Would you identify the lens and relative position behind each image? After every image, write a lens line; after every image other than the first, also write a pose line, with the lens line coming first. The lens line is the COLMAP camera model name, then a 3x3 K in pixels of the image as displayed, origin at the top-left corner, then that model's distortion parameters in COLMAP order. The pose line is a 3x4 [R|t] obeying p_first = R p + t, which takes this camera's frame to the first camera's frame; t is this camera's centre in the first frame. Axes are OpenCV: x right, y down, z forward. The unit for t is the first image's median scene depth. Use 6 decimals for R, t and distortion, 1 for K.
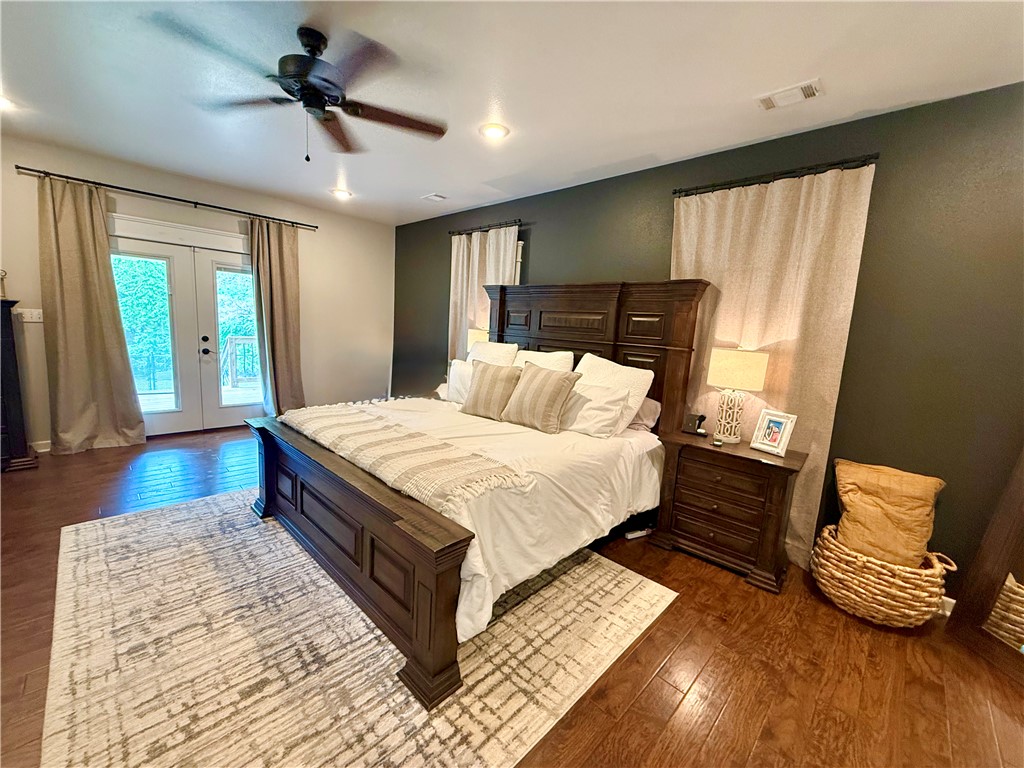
lens RADIAL K [[409.2, 0, 511.1], [0, 409.2, 387.2], [0, 0, 1]] dist [-0.001806, 0.000393]
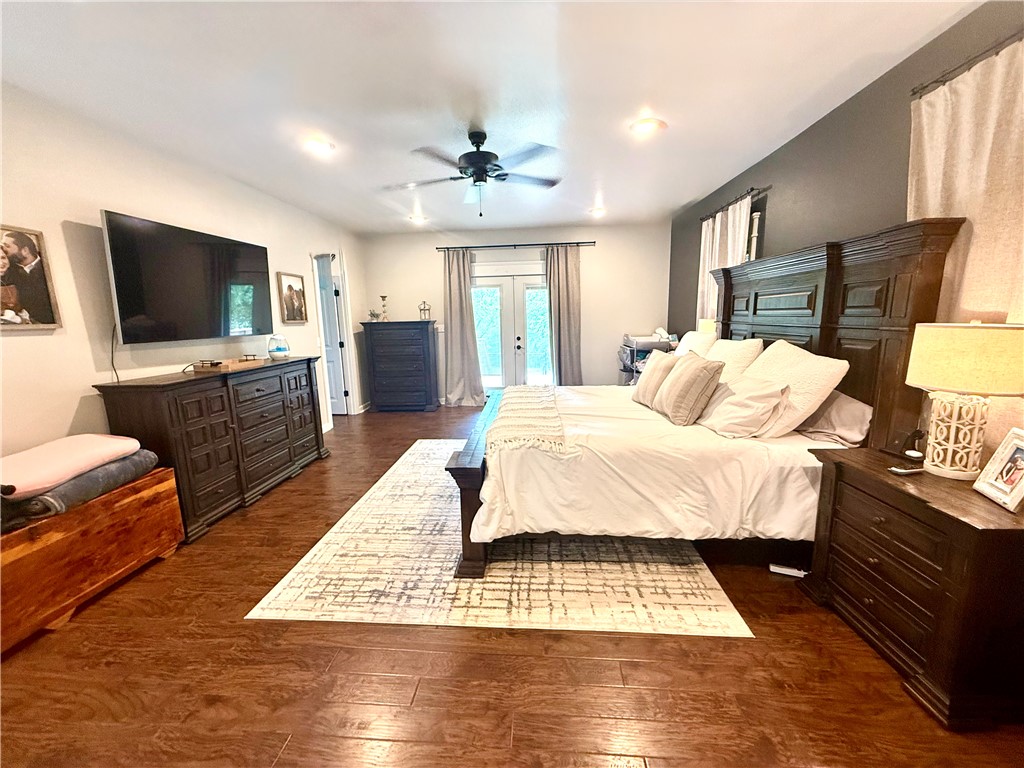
lens RADIAL K [[409.2, 0, 508.9], [0, 409.2, 387.3], [0, 0, 1]] dist [-0.001806, 0.000393]
pose [[0.640745, 0.059138, -0.765473, 0.641200], [-0.056809, 0.997948, 0.029545, 0.022544], [0.765649, 0.024555, 0.642790, 0.103832]]
